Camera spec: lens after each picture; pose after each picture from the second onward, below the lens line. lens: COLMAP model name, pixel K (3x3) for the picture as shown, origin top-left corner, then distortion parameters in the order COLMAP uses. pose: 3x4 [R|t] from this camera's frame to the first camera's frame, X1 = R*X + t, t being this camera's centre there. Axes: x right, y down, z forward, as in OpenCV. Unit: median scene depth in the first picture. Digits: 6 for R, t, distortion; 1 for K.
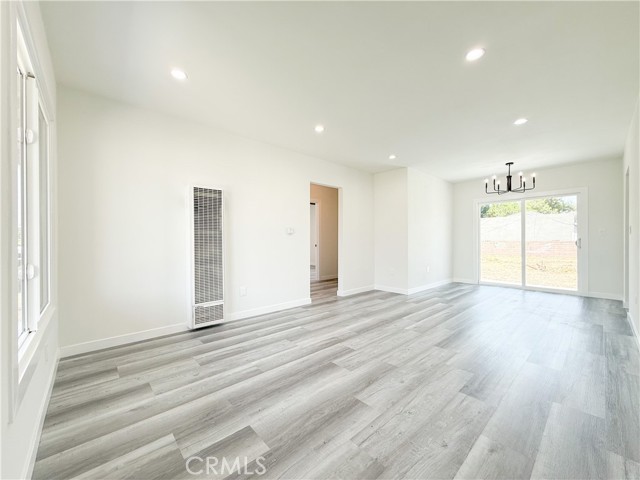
lens RADIAL K [[255.7, 0, 319.0], [0, 255.7, 240.0], [0, 0, 1]] dist [0.000915, 0.000285]
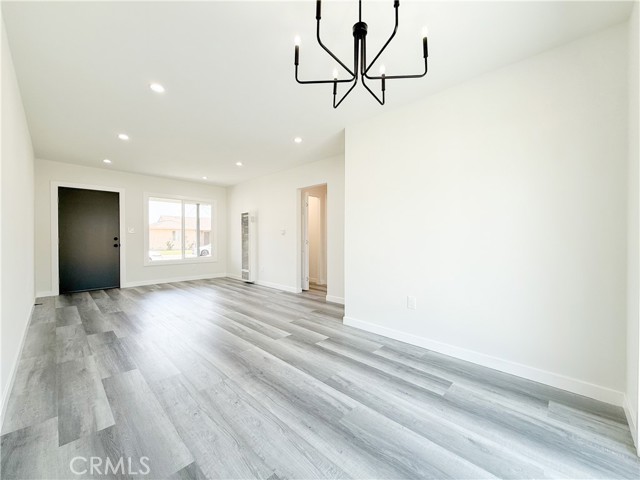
lens RADIAL K [[255.7, 0, 319.0], [0, 255.7, 240.0], [0, 0, 1]] dist [0.000915, 0.000285]
pose [[0.067597, 0.007619, -0.997684, 1.658147], [-0.002993, 0.999968, 0.007434, -0.006198], [0.997708, 0.002483, 0.067618, 1.488042]]
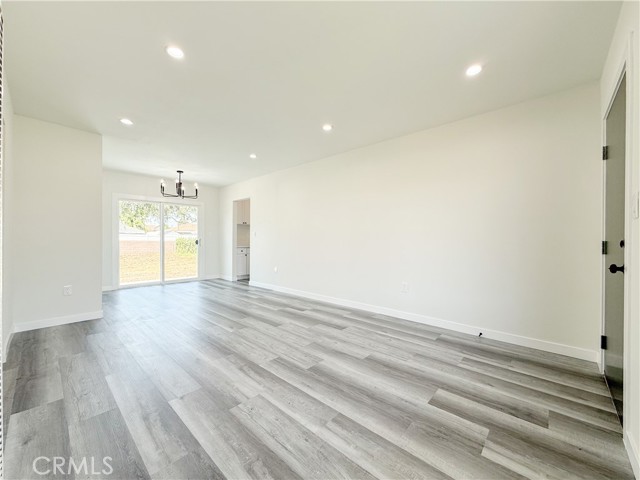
lens RADIAL K [[255.7, 0, 319.0], [0, 255.7, 240.0], [0, 0, 1]] dist [0.000915, 0.000285]
pose [[-0.088698, 0.000805, 0.996058, -0.676865], [-0.003018, 0.999995, -0.001077, 0.000569], [-0.996054, -0.003102, -0.088696, 0.785854]]
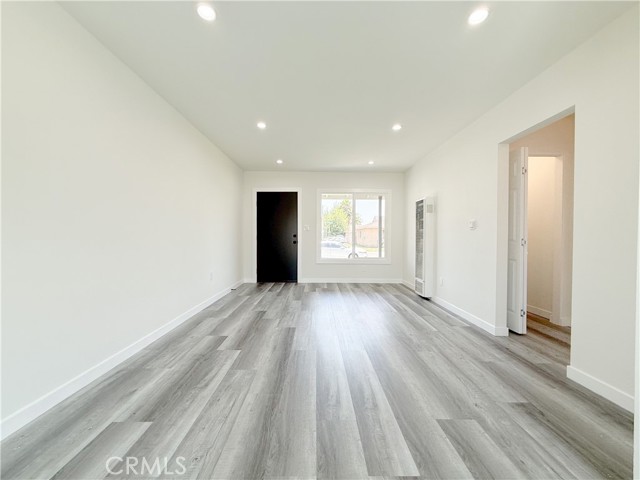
lens RADIAL K [[255.7, 0, 319.0], [0, 255.7, 240.0], [0, 0, 1]] dist [0.000915, 0.000285]
pose [[-0.663095, 0.008991, -0.748481, 1.070811], [-0.005438, 0.999844, 0.016829, 0.000982], [0.748516, 0.015230, -0.662942, 1.587742]]
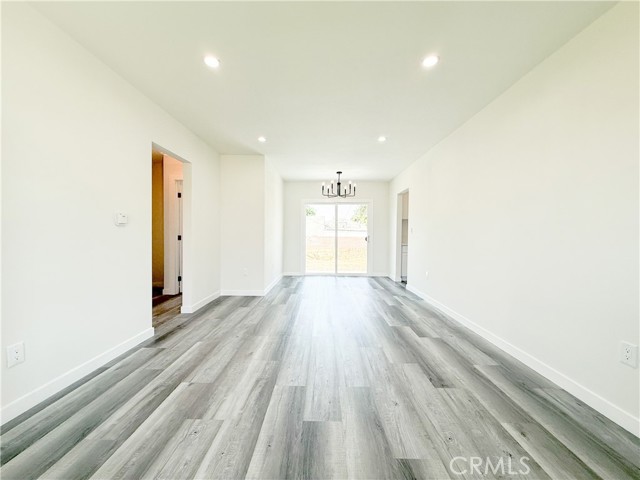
lens RADIAL K [[255.7, 0, 319.0], [0, 255.7, 240.0], [0, 0, 1]] dist [0.000915, 0.000285]
pose [[0.683135, -0.006472, 0.730264, -0.308847], [-0.009723, 0.999791, 0.017956, -0.006209], [-0.730228, -0.019367, 0.682929, 0.395965]]
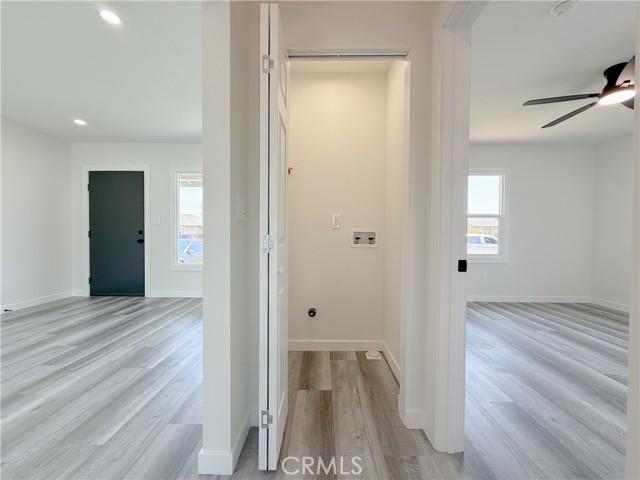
lens RADIAL K [[255.7, 0, 319.0], [0, 255.7, 240.0], [0, 0, 1]] dist [0.000915, 0.000285]
pose [[-0.680676, 0.008772, -0.732532, 0.110108], [-0.011062, 0.999691, 0.022251, 0.004071], [0.732501, 0.023249, -0.680369, 1.836752]]
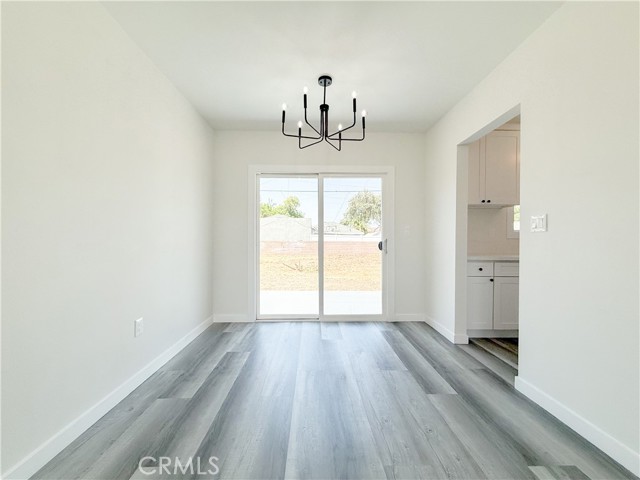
lens RADIAL K [[255.7, 0, 319.0], [0, 255.7, 240.0], [0, 0, 1]] dist [0.000915, 0.000285]
pose [[0.651440, 0.005132, 0.758683, 0.606125], [-0.007340, 0.999973, -0.000461, -0.002486], [-0.758665, -0.005268, 0.651460, 1.115536]]
